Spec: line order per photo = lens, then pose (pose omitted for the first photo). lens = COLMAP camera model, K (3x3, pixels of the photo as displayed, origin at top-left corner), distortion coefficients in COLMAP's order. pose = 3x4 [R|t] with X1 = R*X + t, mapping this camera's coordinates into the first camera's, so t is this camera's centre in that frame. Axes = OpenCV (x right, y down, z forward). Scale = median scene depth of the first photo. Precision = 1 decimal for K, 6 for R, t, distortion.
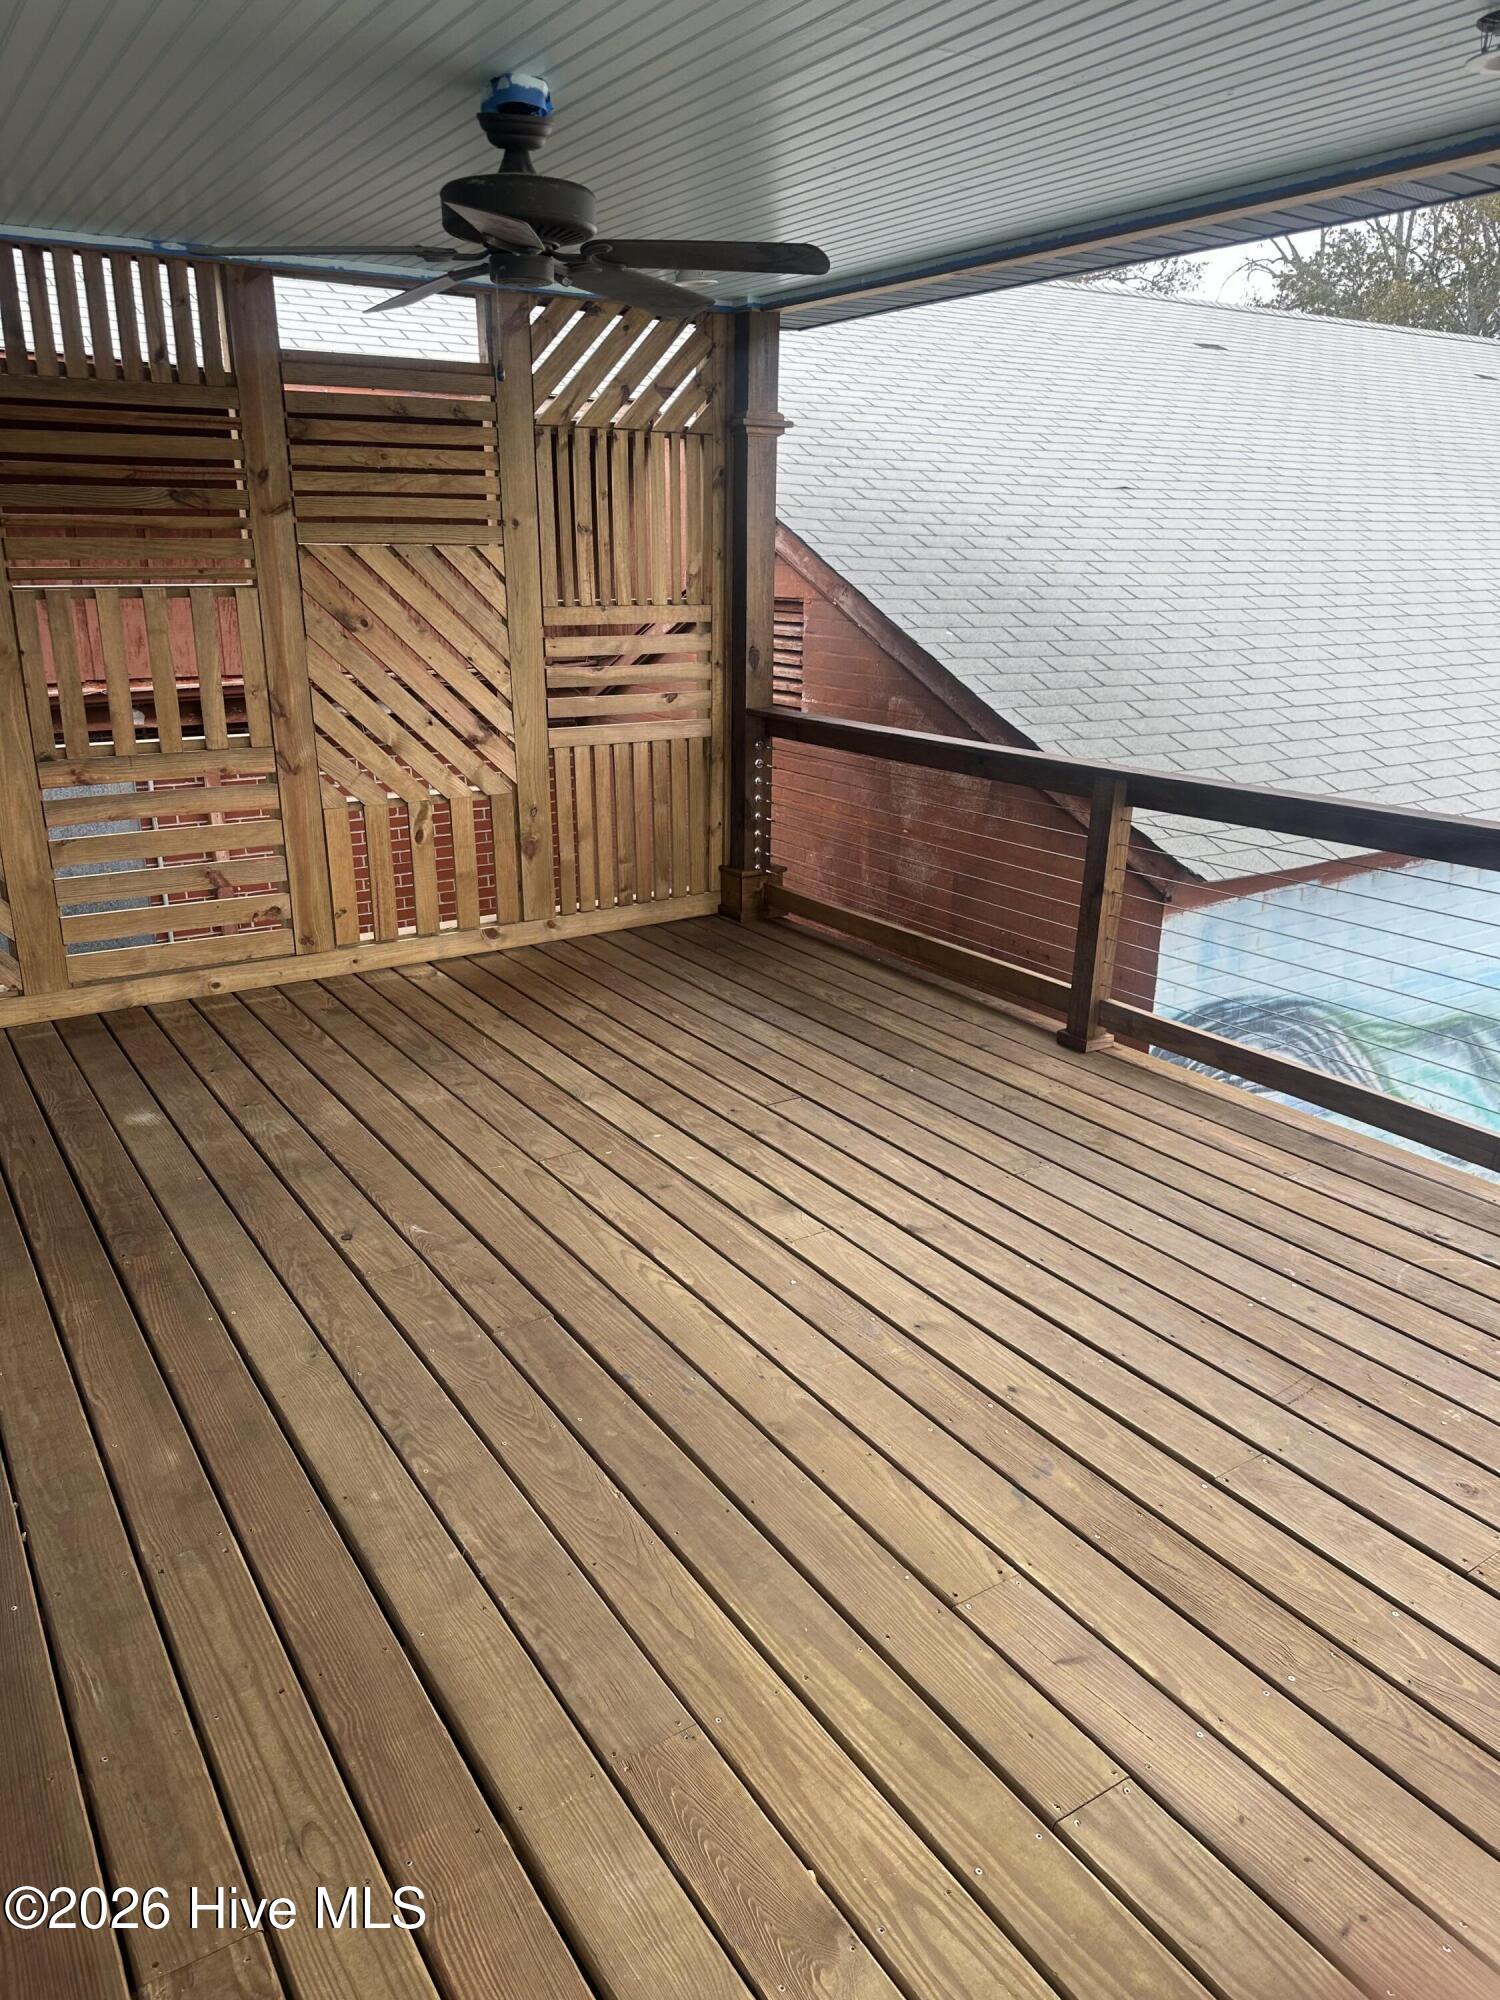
lens RADIAL K [[1415.9, 0, 750.0], [0, 1415.9, 1000.0], [0, 0, 1]] dist [0.024560, -0.024138]
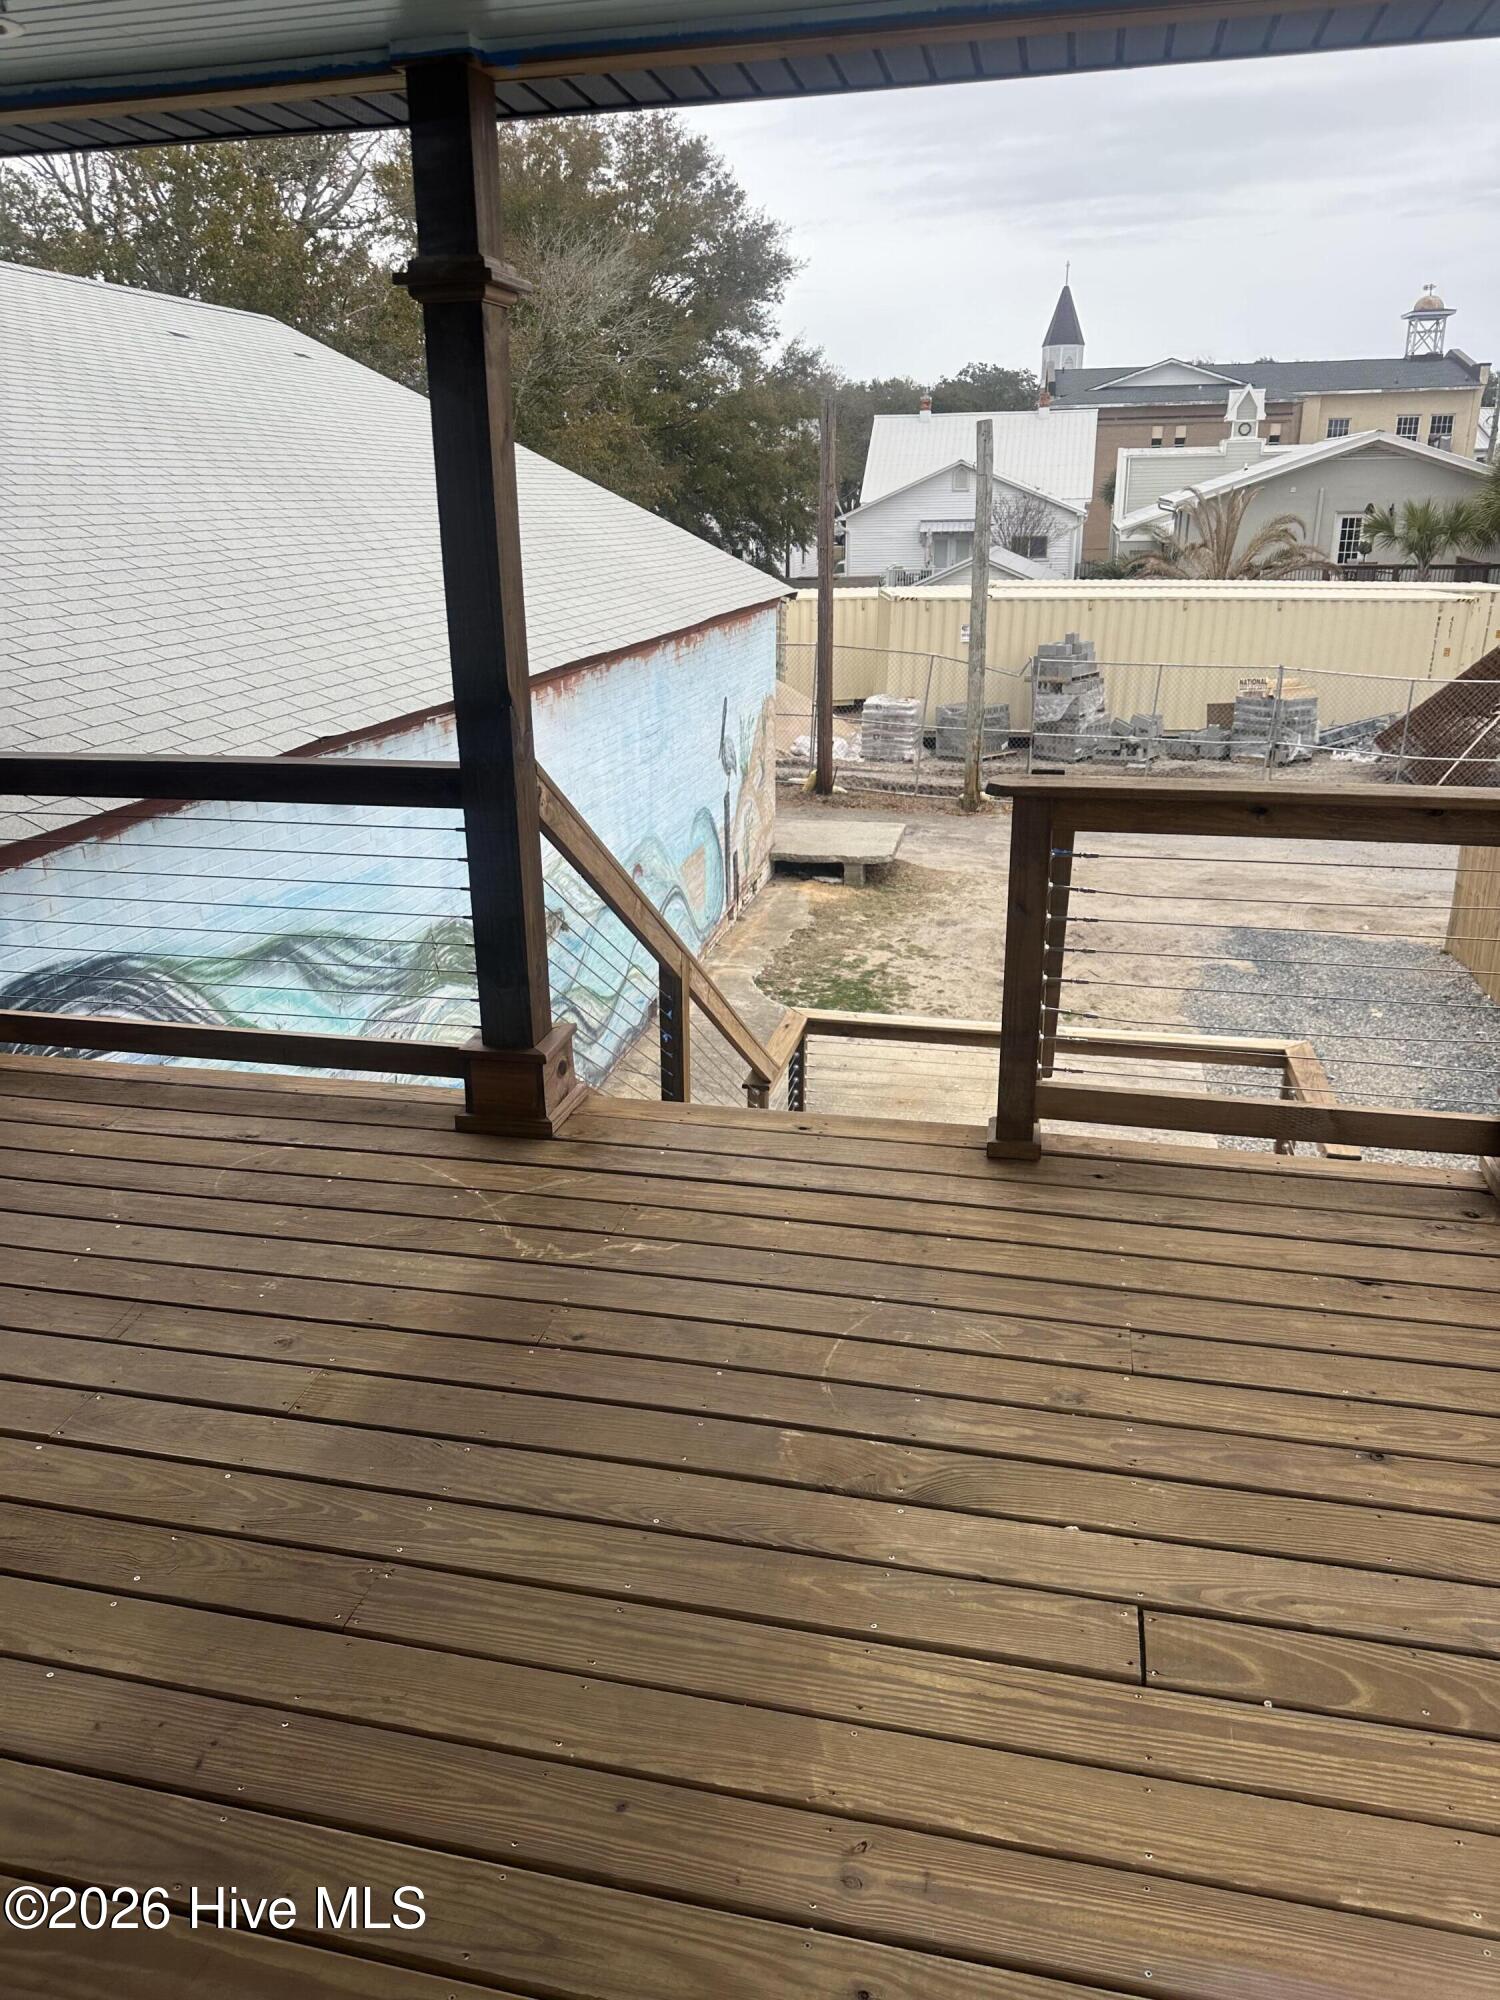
lens RADIAL K [[1415.9, 0, 750.0], [0, 1415.9, 1000.0], [0, 0, 1]] dist [0.024560, -0.024138]
pose [[0.720595, -0.248425, 0.647323, 0.051215], [0.230066, 0.966384, 0.114764, 0.017440], [-0.654073, 0.066229, 0.753526, -0.048475]]
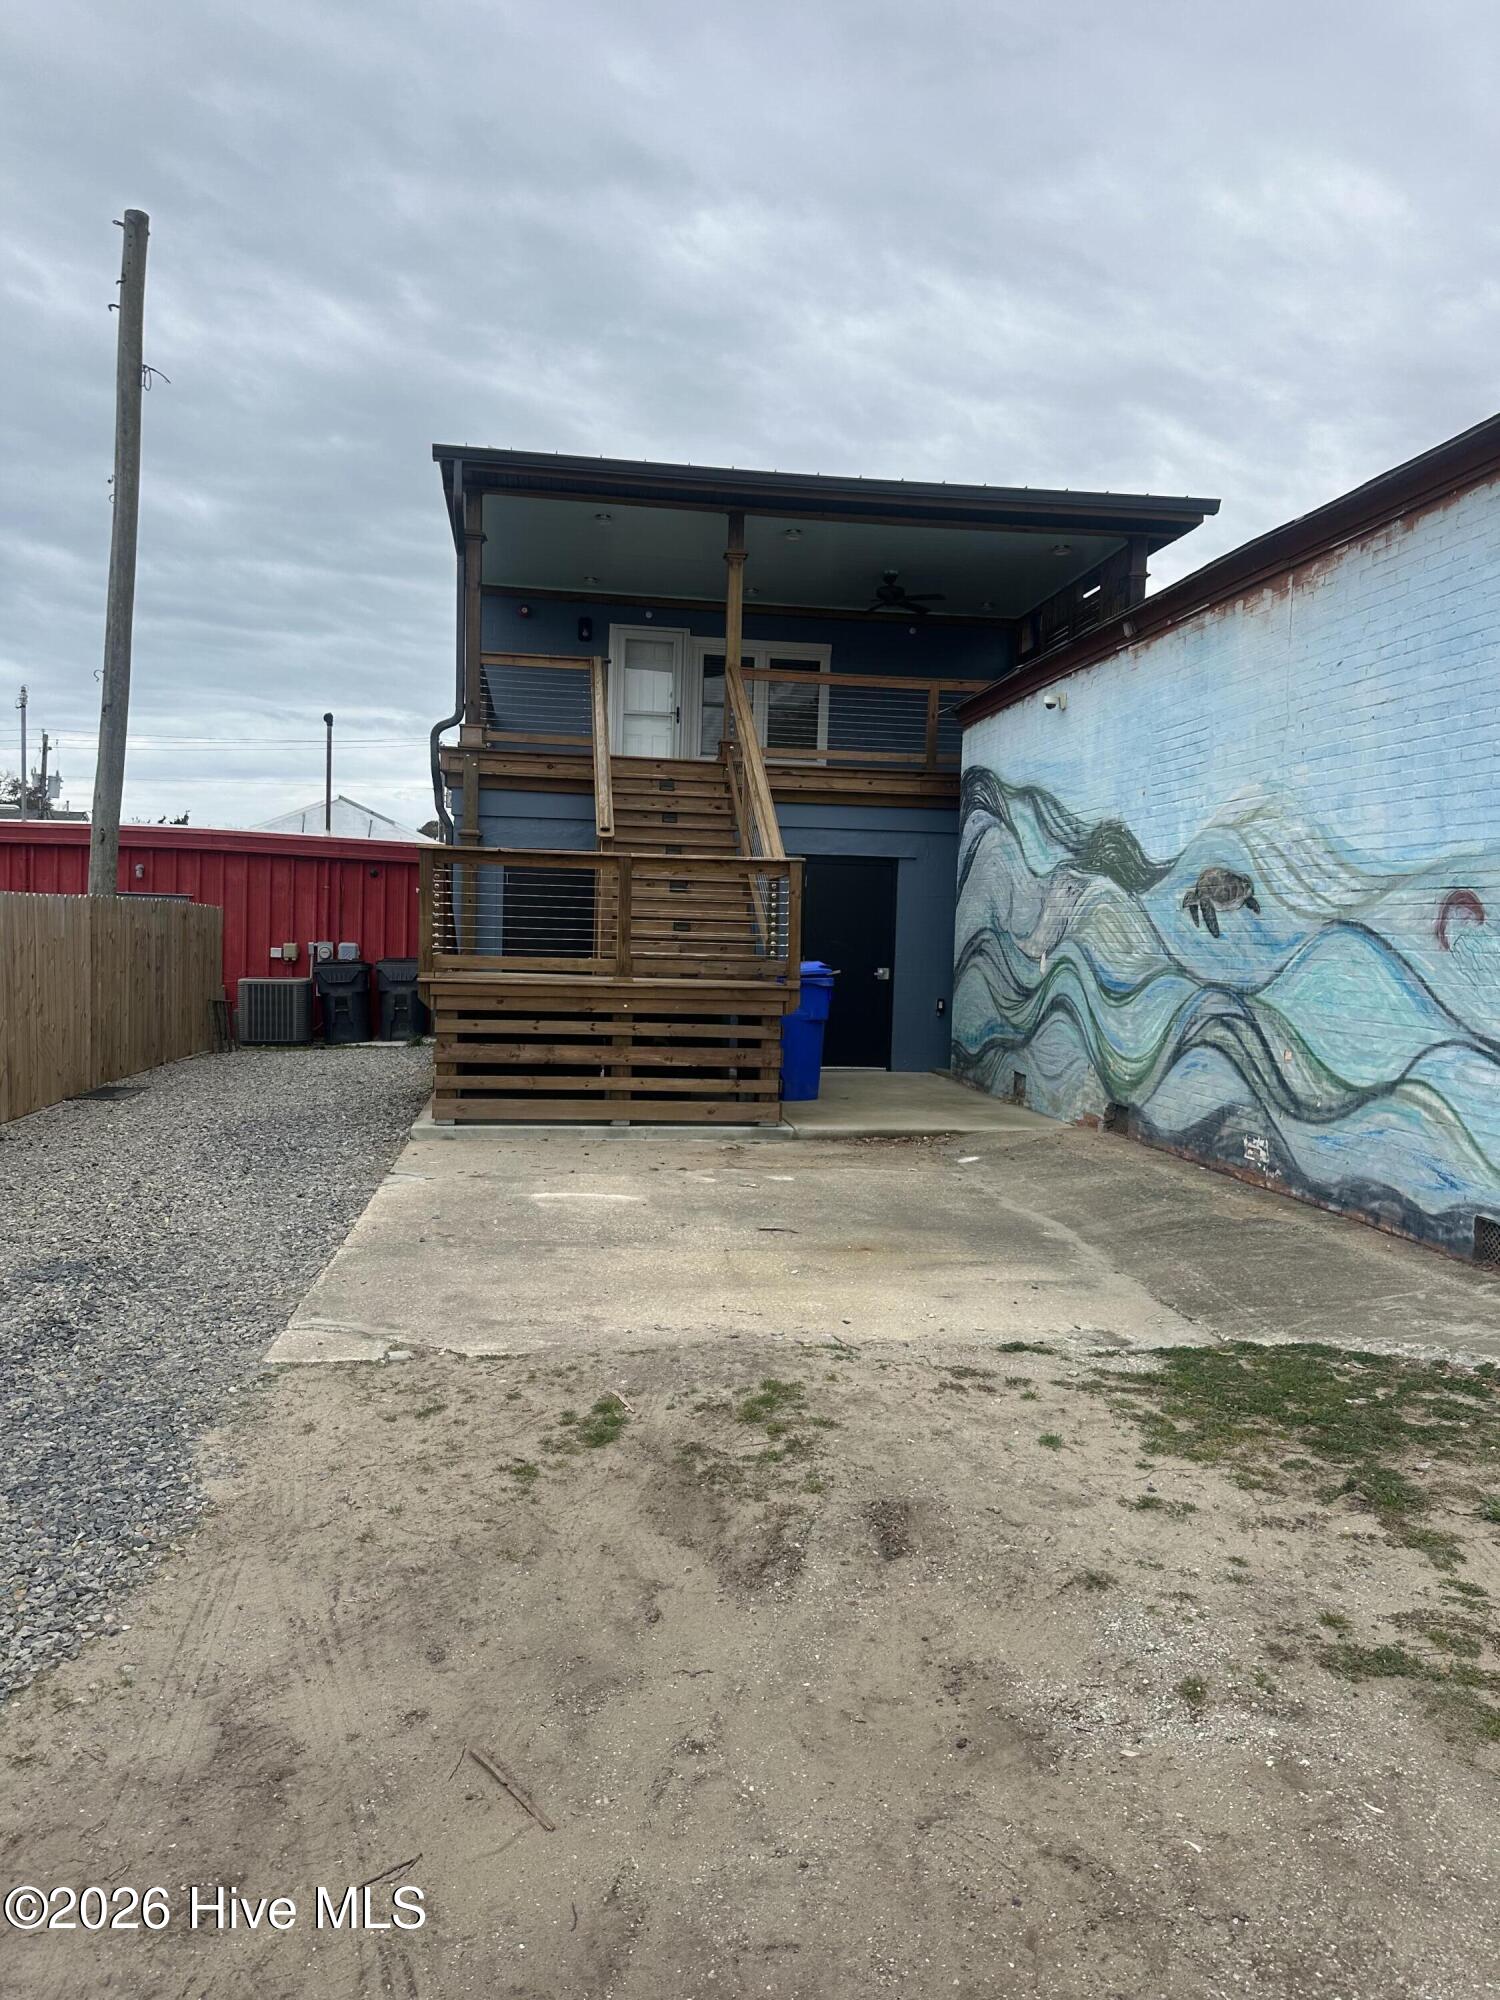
lens RADIAL K [[1415.9, 0, 750.0], [0, 1415.9, 1000.0], [0, 0, 1]] dist [0.024560, -0.024138]
pose [[-0.435460, 0.016985, -0.900048, 2.636159], [-0.302983, 0.938726, 0.164304, 0.090657], [0.847689, 0.344247, -0.403631, 1.713570]]
